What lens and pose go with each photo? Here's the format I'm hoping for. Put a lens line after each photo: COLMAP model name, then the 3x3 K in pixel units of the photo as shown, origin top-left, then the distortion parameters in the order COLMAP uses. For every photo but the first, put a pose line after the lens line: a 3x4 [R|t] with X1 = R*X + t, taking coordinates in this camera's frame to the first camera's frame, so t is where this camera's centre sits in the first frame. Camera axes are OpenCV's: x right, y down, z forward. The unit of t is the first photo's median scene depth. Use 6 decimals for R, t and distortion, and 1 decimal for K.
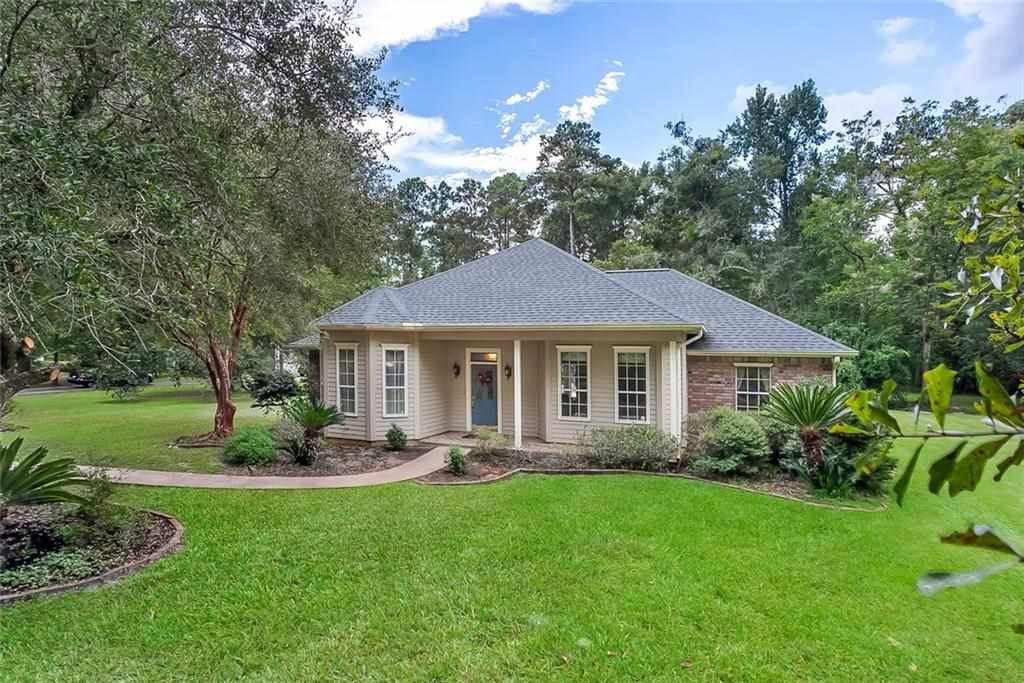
lens RADIAL K [[583.5, 0, 512.0], [0, 583.5, 341.5], [0, 0, 1]] dist [-0.019013, 0.000103]
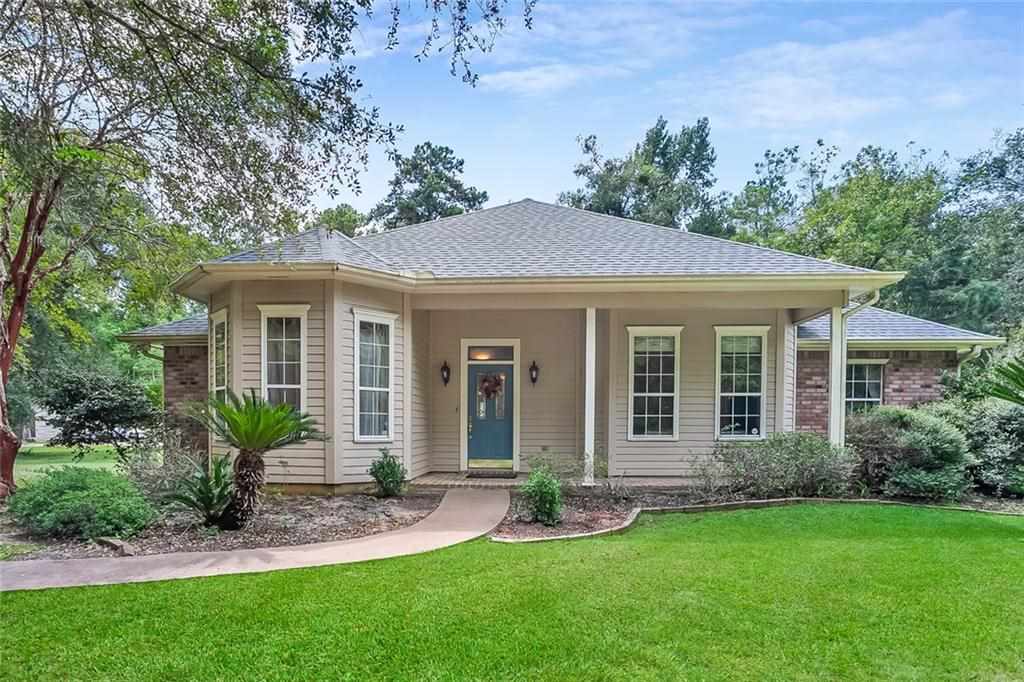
lens RADIAL K [[593.1, 0, 511.9], [0, 593.1, 426.6], [0, 0, 1]] dist [-0.024753, -0.000012]
pose [[0.941148, -0.008061, 0.337897, -0.272976], [0.004889, 0.999936, 0.010237, 0.111416], [-0.337958, -0.007983, 0.941127, 0.414444]]
